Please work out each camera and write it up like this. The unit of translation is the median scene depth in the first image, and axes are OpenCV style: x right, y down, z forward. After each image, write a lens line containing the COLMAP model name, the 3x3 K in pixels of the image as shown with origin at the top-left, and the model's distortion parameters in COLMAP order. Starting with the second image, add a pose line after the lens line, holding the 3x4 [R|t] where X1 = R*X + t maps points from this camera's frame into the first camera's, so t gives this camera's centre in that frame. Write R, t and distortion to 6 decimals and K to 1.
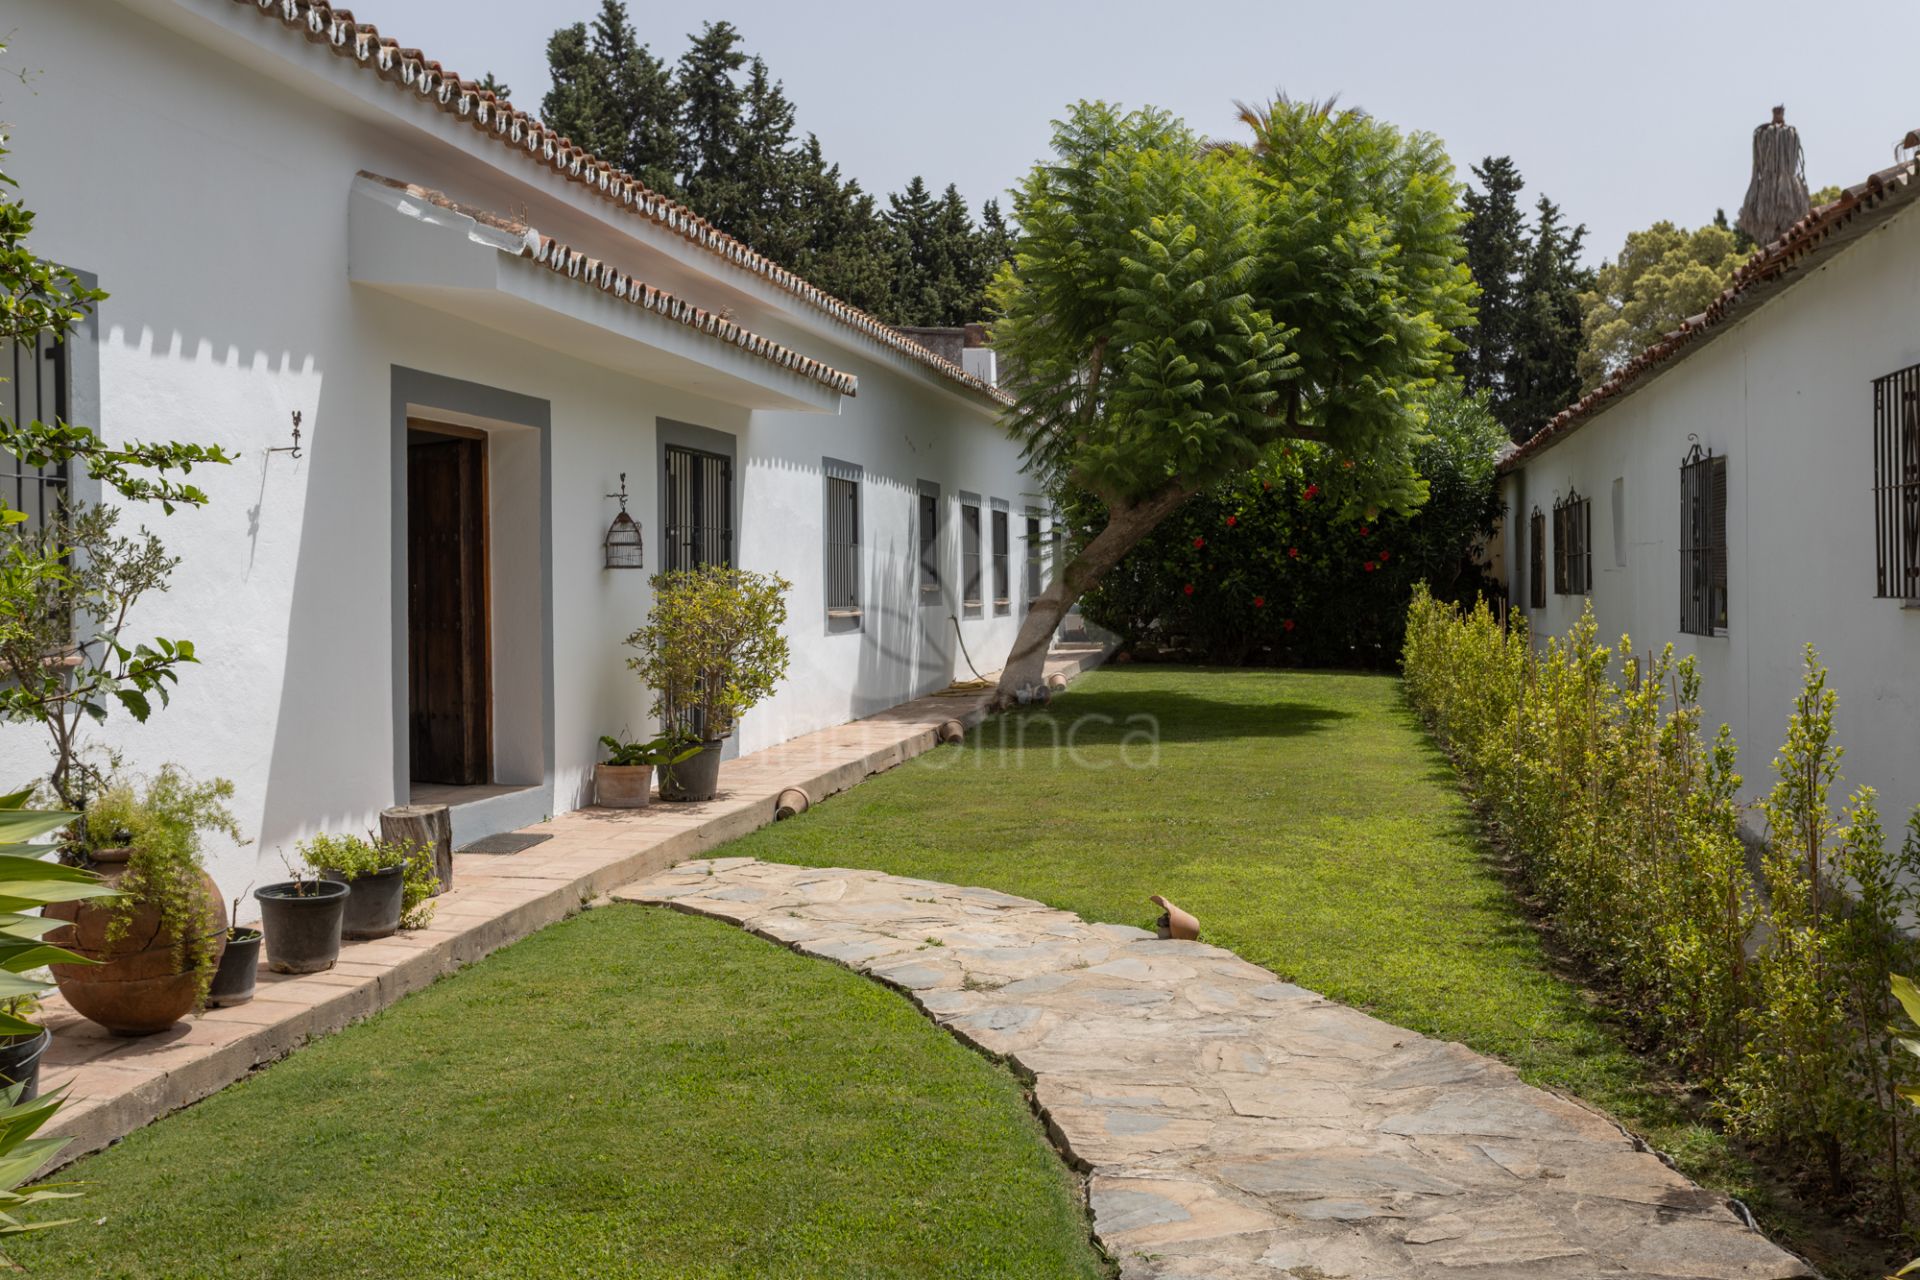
lens RADIAL K [[1723.3, 0, 925.6], [0, 1723.3, 646.7], [0, 0, 1]] dist [-0.004208, 0.021319]
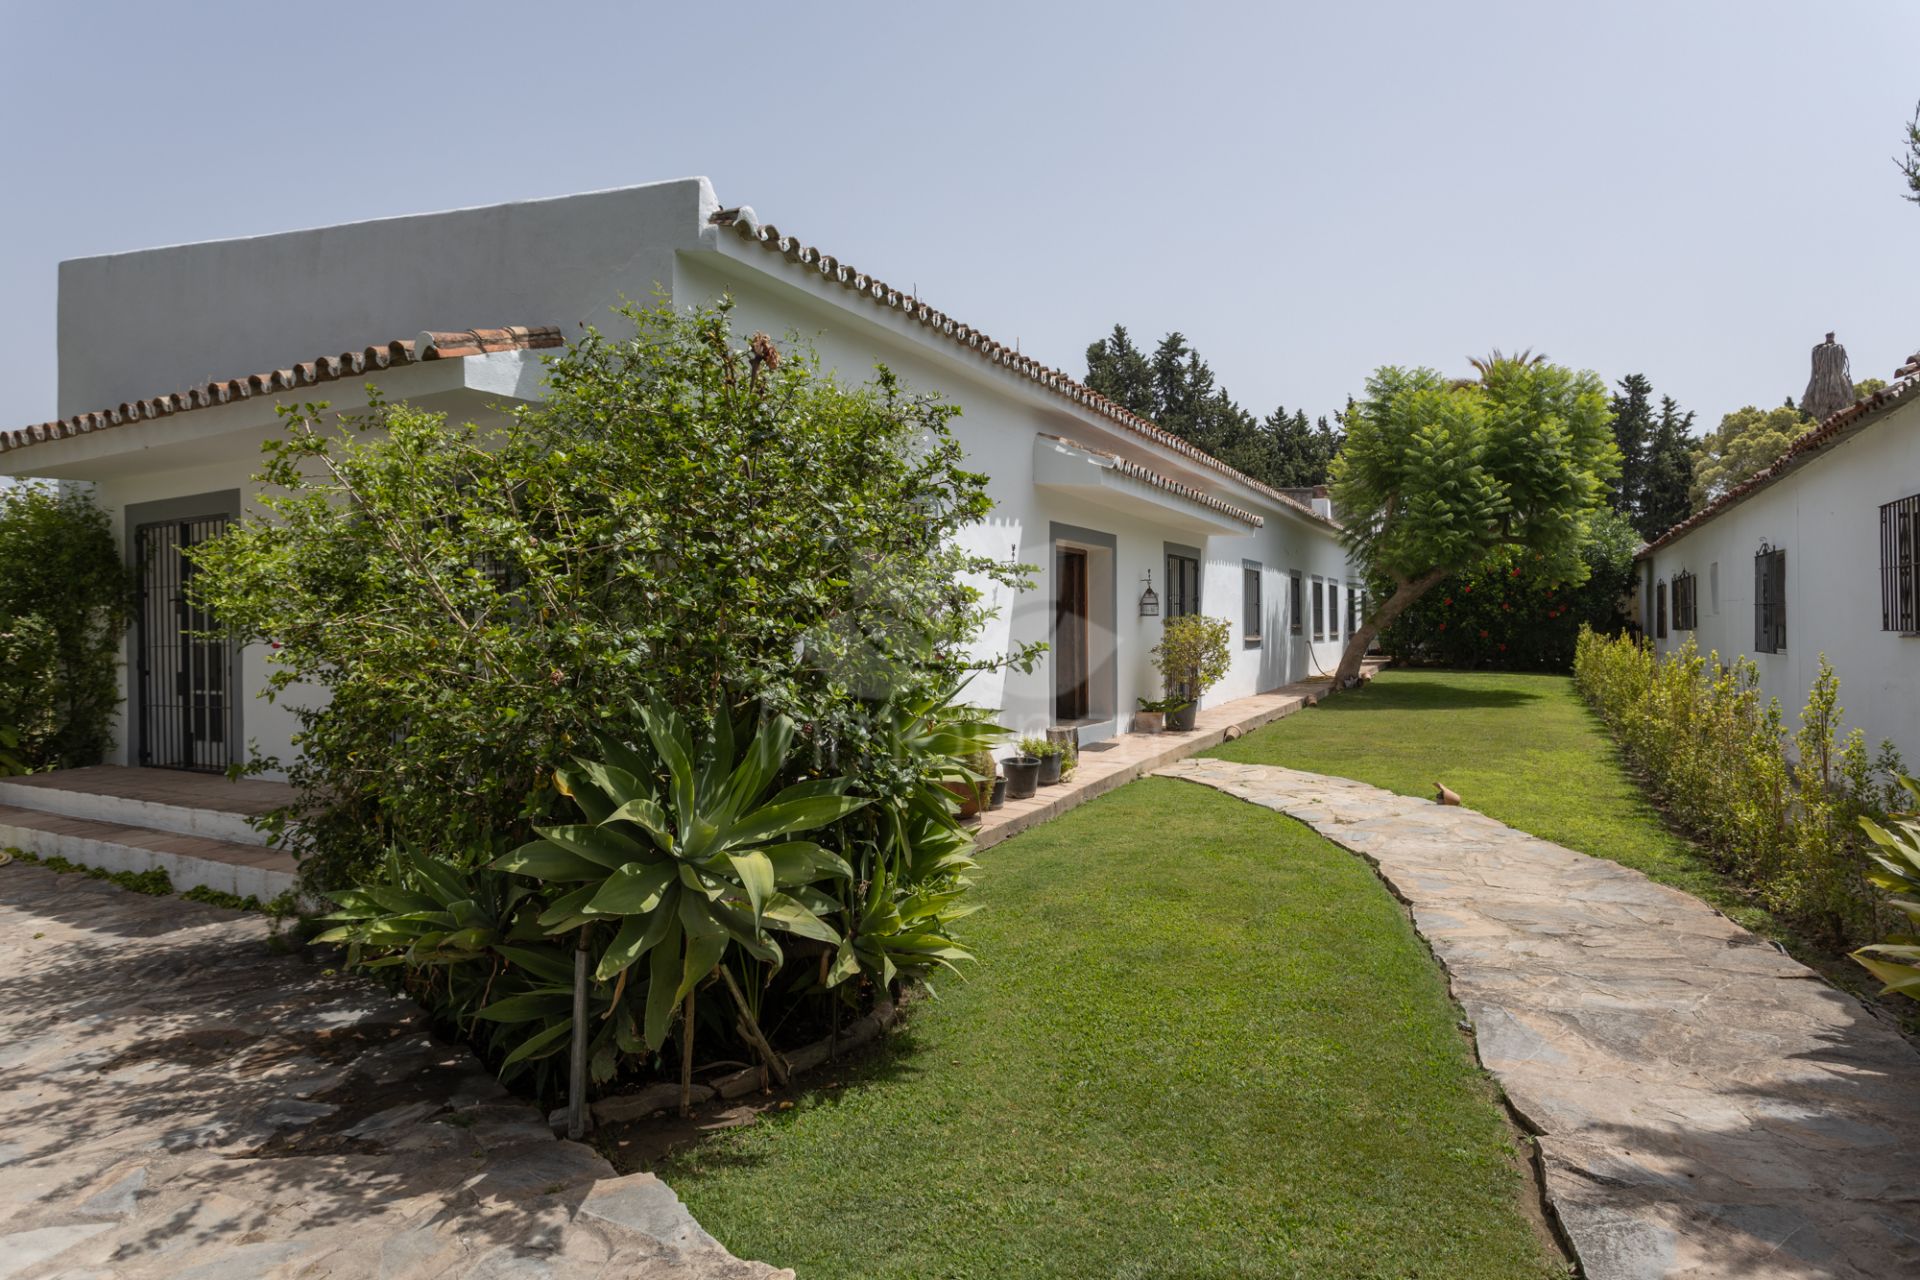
lens RADIAL K [[998.0, 0, 968.0], [0, 998.0, 645.1], [0, 0, 1]] dist [-0.017715, 0.012524]
pose [[0.963265, 0.005166, -0.268502, -0.063145], [-0.010078, 0.999806, -0.016919, 0.011201], [0.268363, 0.019003, 0.963131, -0.192886]]
